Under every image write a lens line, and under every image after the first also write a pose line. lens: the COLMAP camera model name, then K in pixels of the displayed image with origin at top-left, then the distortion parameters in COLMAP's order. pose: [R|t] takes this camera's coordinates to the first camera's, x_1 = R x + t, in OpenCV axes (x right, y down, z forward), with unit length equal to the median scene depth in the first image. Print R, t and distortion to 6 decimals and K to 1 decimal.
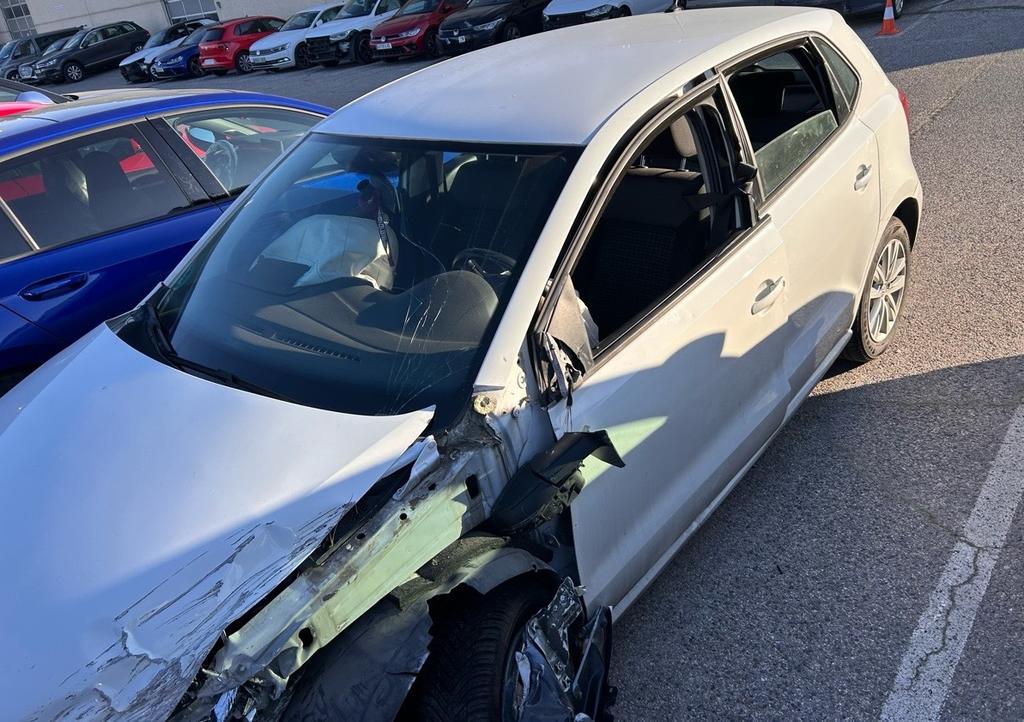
lens RADIAL K [[747.3, 0, 512.0], [0, 747.3, 361.0], [0, 0, 1]] dist [0.024049, -0.004845]
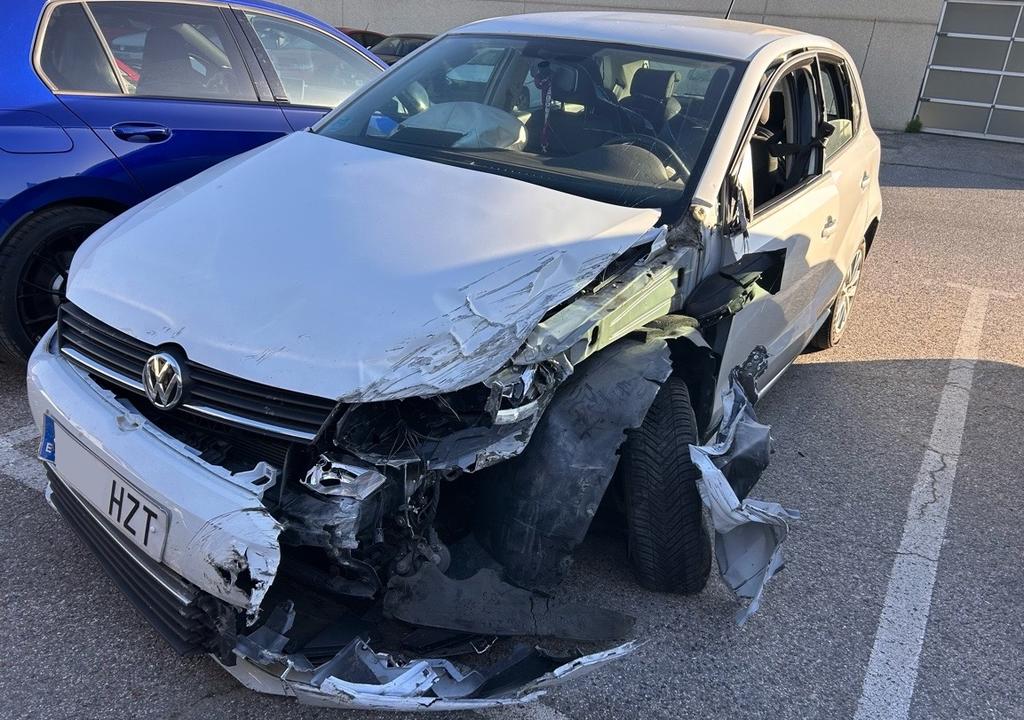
lens RADIAL K [[758.0, 0, 488.3], [0, 758.0, 402.0], [0, 0, 1]] dist [0.113448, -0.202220]
pose [[0.967354, 0.152877, 0.202126, -0.625515], [-0.142468, 0.987652, -0.065169, 0.532213], [-0.209593, 0.034245, 0.977189, -0.199699]]
